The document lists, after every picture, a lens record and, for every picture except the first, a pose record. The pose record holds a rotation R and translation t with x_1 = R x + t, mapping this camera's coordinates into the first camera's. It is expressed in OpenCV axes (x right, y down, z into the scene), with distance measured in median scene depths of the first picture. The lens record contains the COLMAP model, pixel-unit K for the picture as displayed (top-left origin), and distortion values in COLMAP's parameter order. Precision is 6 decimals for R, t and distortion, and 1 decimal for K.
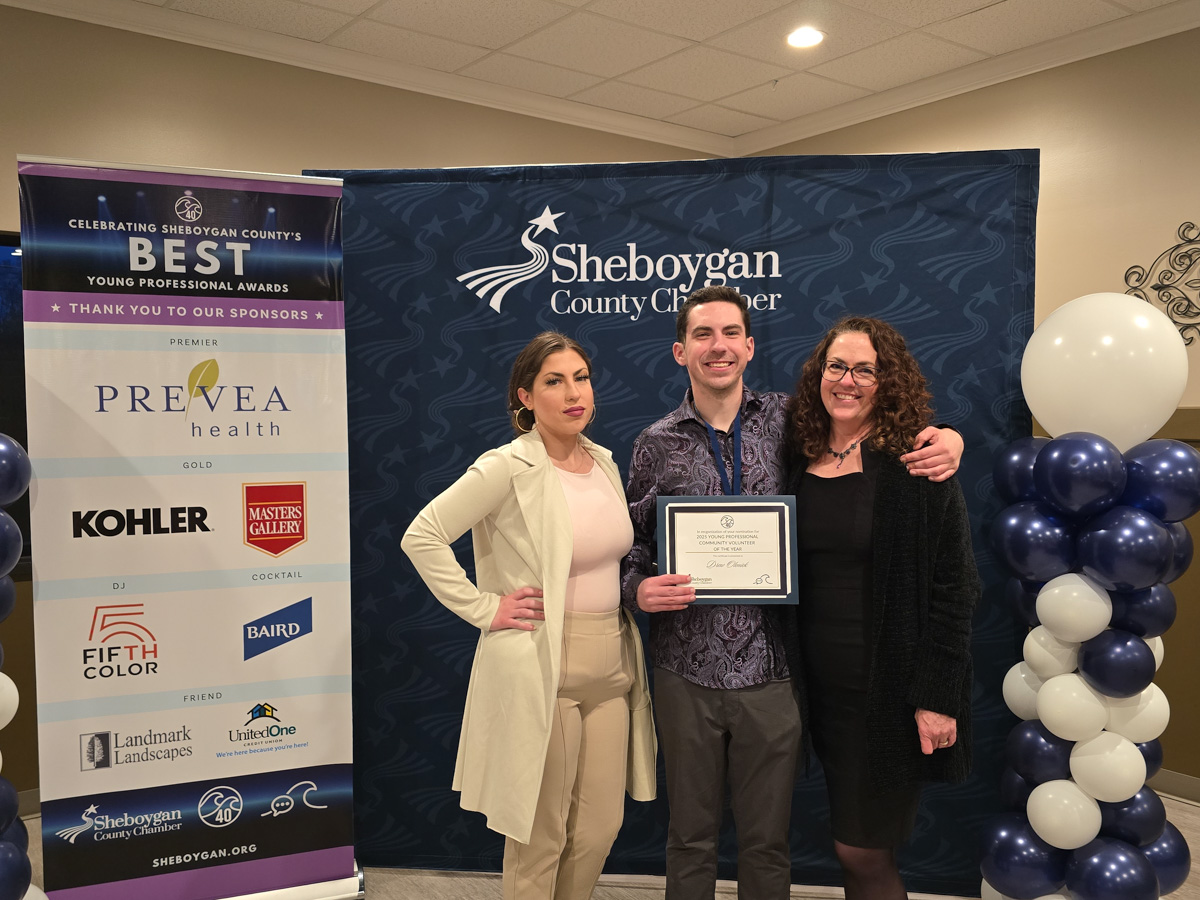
lens RADIAL K [[1071.8, 0, 607.4], [0, 1071.8, 451.7], [0, 0, 1]] dist [0.050159, -0.086420]
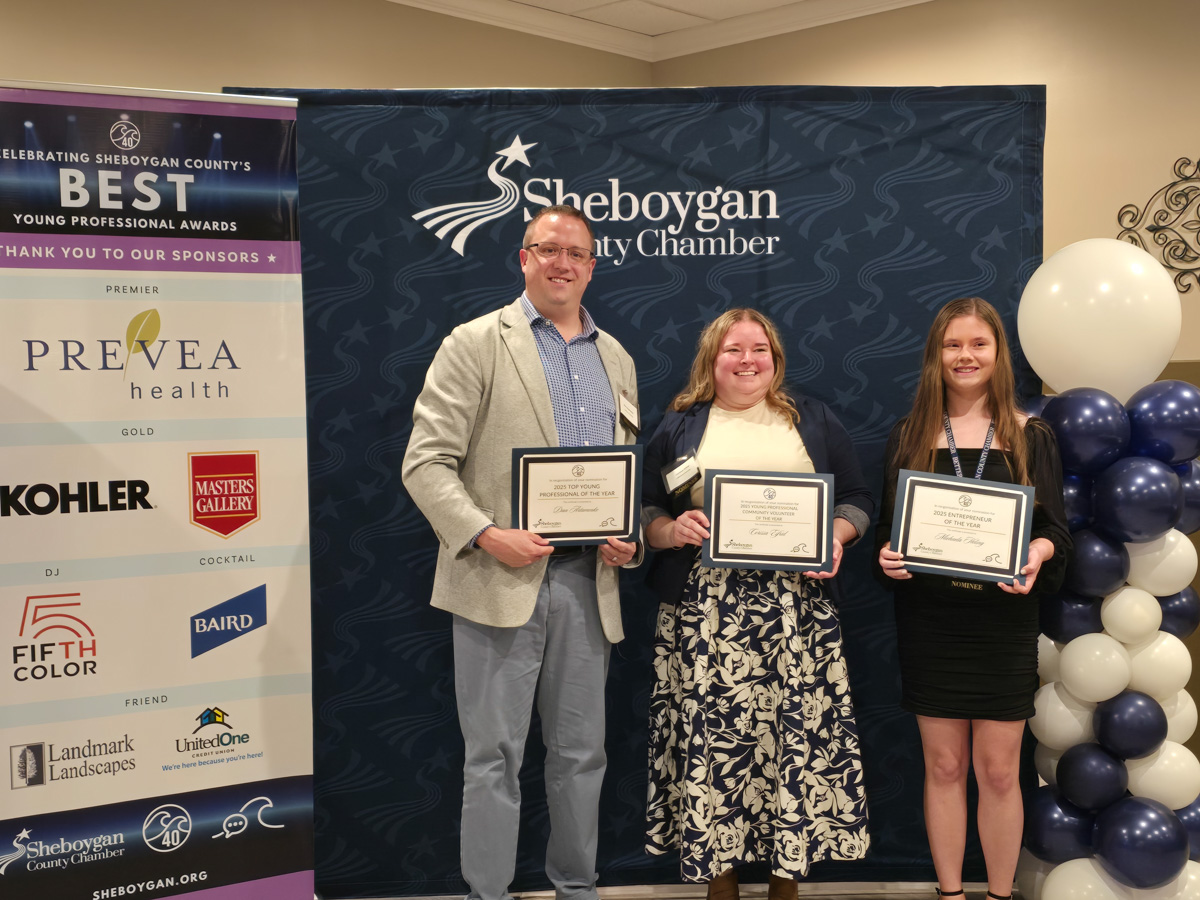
lens RADIAL K [[1556.2, 0, 594.9], [0, 1556.2, 462.9], [0, 0, 1]] dist [0.071491, -0.145267]
pose [[0.986347, -0.018064, 0.163687, -0.212707], [0.017067, 0.999826, 0.007494, 0.032283], [-0.163794, -0.004598, 0.986484, -0.280764]]
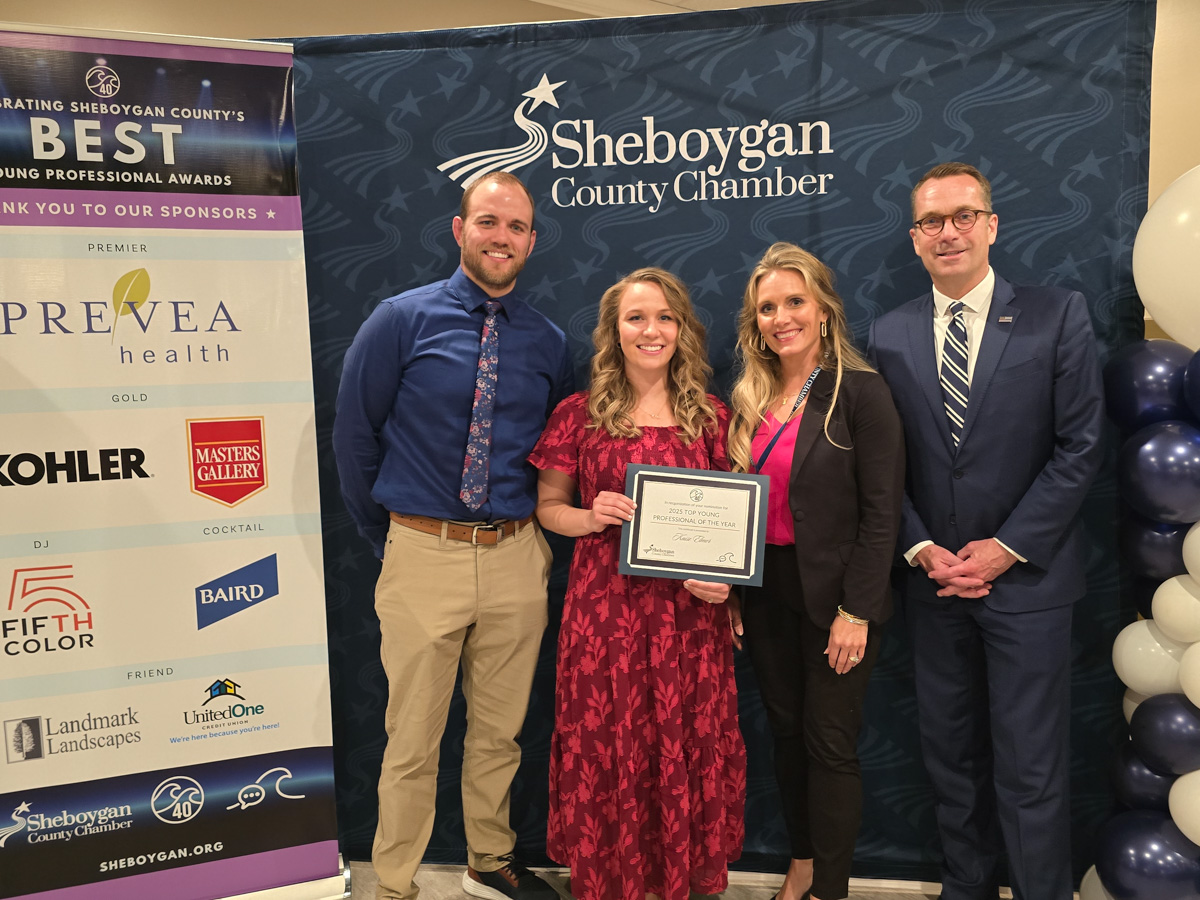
lens RADIAL K [[1097.8, 0, 601.9], [0, 1097.8, 465.9], [0, 0, 1]] dist [0.041911, -0.051771]
pose [[0.999604, -0.020387, -0.019399, -0.002113], [0.021537, 0.997902, 0.061057, 0.019449], [0.018114, -0.061450, 0.997946, 0.147623]]
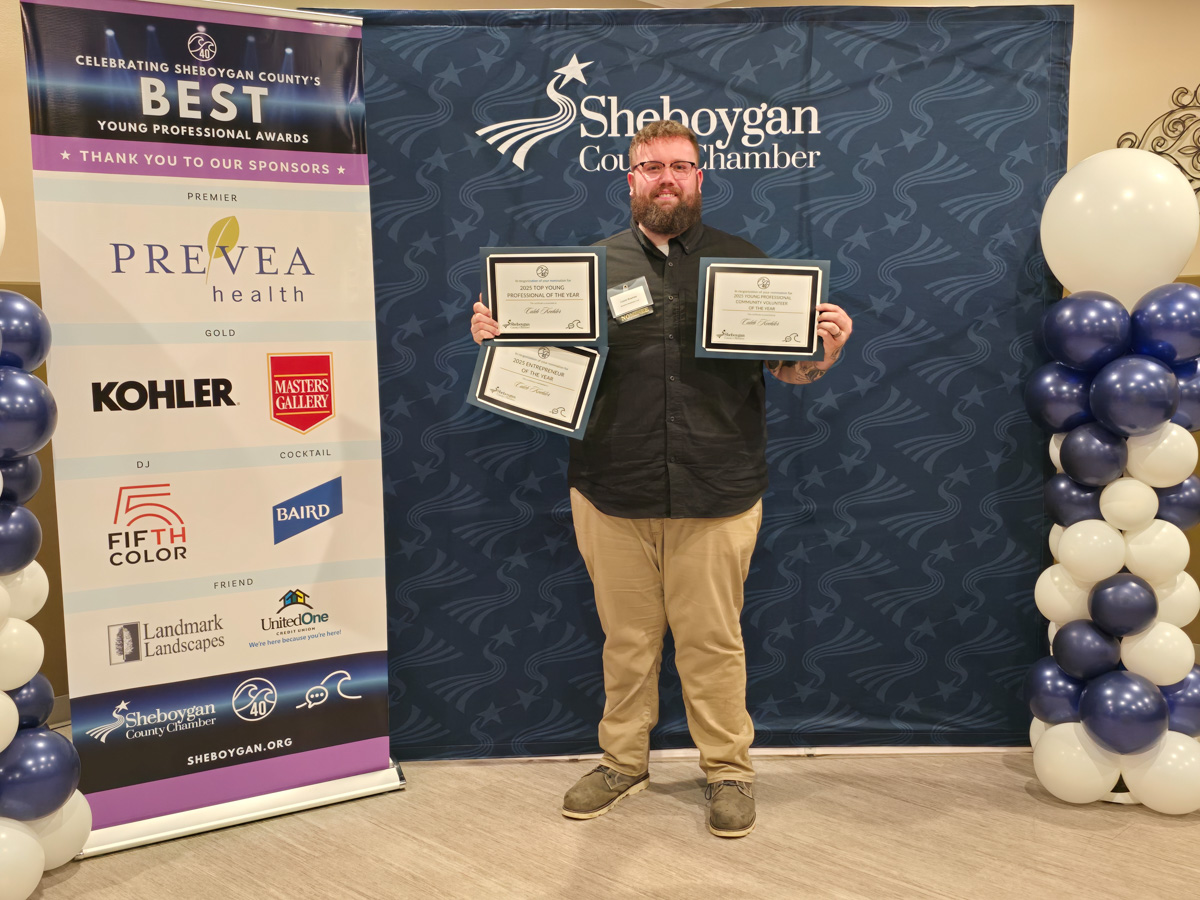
lens RADIAL K [[1264.0, 0, 609.8], [0, 1264.0, 464.7], [0, 0, 1]] dist [0.040057, -0.048048]
pose [[0.987564, -0.028400, 0.154633, -0.211182], [0.017667, 0.997366, 0.070345, 0.051401], [-0.156223, -0.066738, 0.985465, -0.117836]]
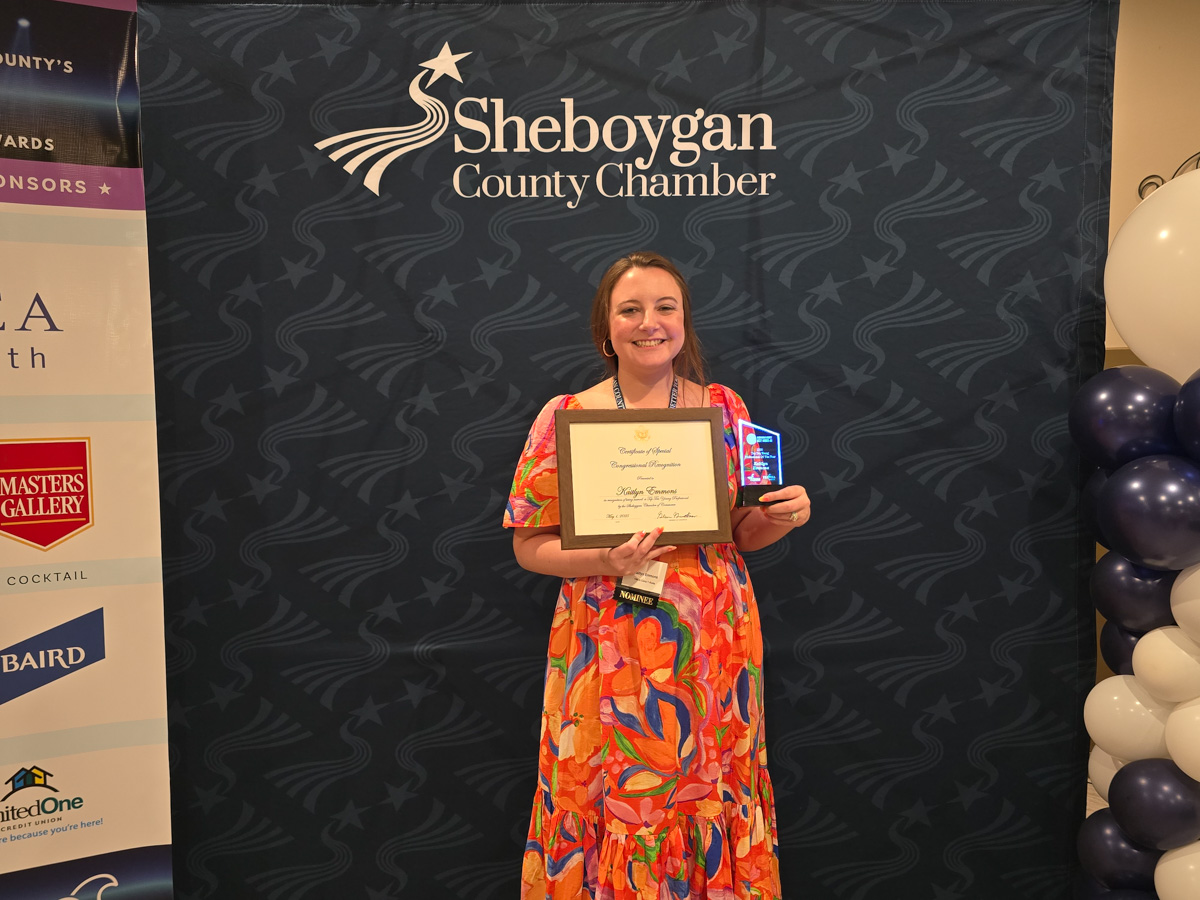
lens RADIAL K [[1122.8, 0, 618.1], [0, 1122.8, 461.3], [0, 0, 1]] dist [0.046869, -0.066772]
pose [[0.992441, -0.010343, 0.122282, -0.038394], [0.006239, 0.999406, 0.033897, 0.020600], [-0.122560, -0.032878, 0.991916, 0.253734]]
